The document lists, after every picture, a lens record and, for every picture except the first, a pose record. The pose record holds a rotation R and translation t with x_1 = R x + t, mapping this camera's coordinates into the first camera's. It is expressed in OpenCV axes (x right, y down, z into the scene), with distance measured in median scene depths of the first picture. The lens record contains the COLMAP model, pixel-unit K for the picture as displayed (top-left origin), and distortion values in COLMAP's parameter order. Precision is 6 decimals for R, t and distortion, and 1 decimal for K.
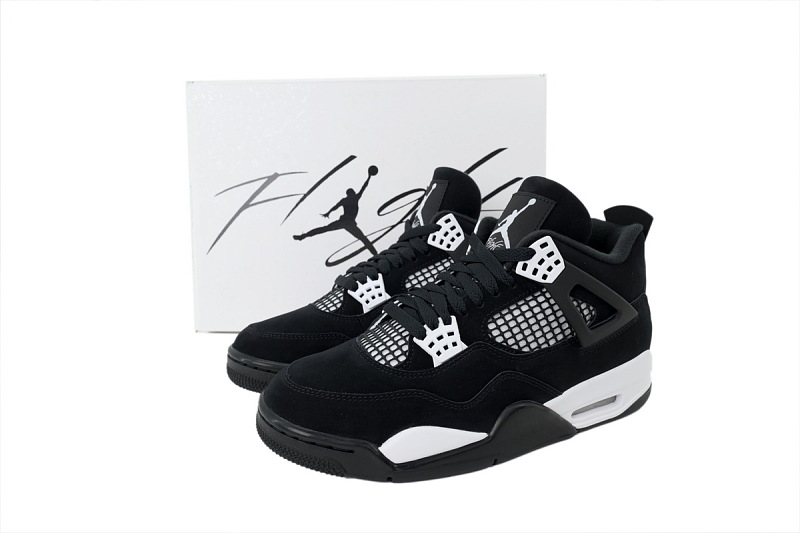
lens RADIAL K [[563.0, 0, 400.0], [0, 563.0, 266.5], [0, 0, 1]] dist [0.006416, 0.001087]
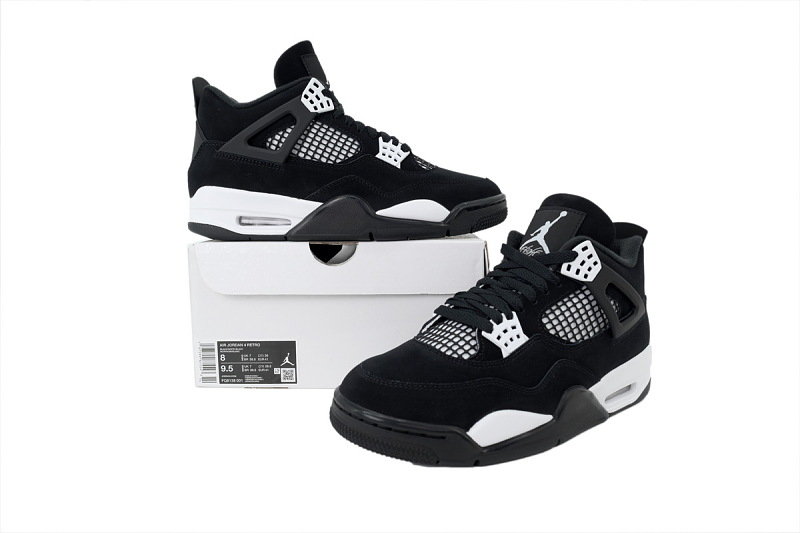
lens RADIAL K [[563.0, 0, 400.0], [0, 563.0, 266.5], [0, 0, 1]] dist [0.006416, 0.001087]
pose [[0.976863, -0.004925, 0.213811, -0.358548], [0.024638, 0.995670, -0.089631, 0.092403], [-0.212444, 0.092825, 0.972754, -0.039892]]
